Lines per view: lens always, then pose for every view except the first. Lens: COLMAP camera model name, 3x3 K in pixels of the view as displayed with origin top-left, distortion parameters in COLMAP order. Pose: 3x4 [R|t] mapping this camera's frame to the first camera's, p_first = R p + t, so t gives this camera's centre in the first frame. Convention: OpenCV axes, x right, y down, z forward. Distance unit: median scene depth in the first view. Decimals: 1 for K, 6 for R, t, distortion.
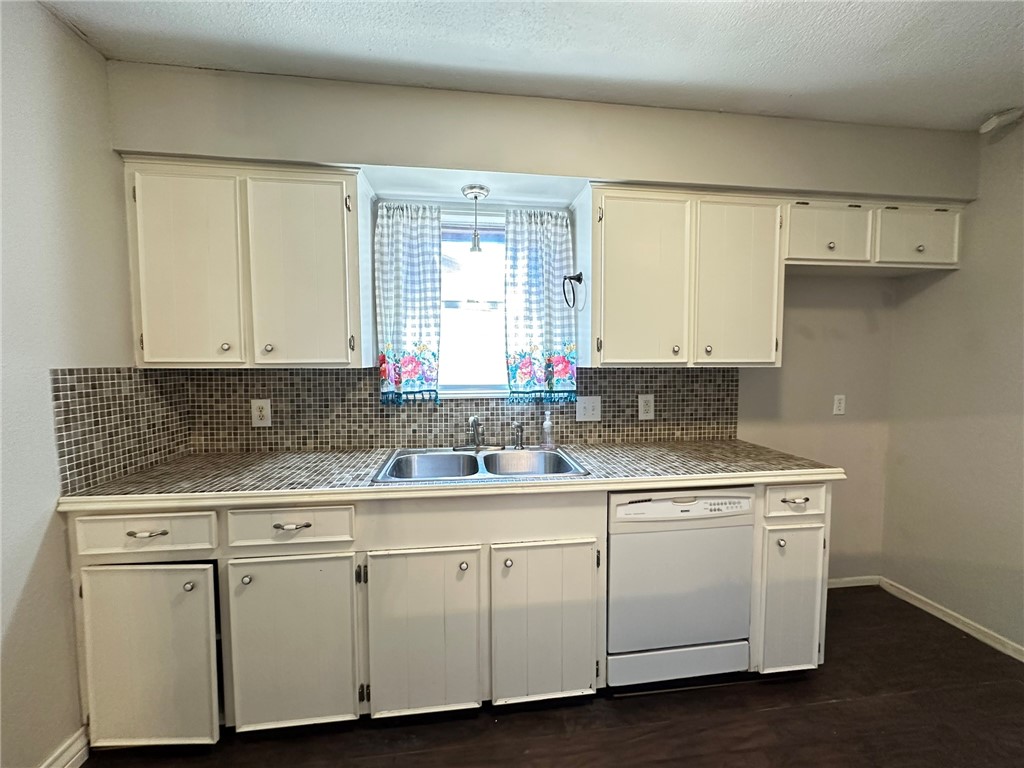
lens RADIAL K [[408.4, 0, 511.1], [0, 408.4, 382.8], [0, 0, 1]] dist [-0.001547, 0.000246]
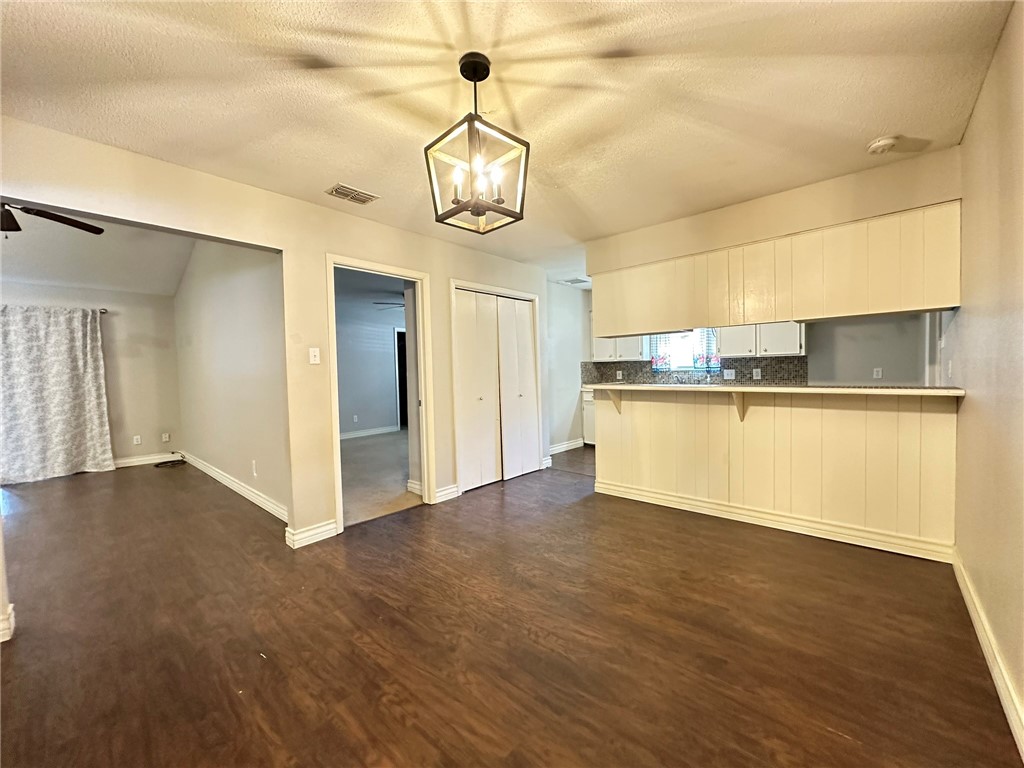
lens RADIAL K [[408.4, 0, 511.1], [0, 408.4, 382.8], [0, 0, 1]] dist [-0.001547, 0.000246]
pose [[0.654923, 0.011761, -0.755604, 1.348389], [-0.020501, 0.999787, -0.002207, 0.164481], [0.755418, 0.016936, 0.655024, -1.877457]]
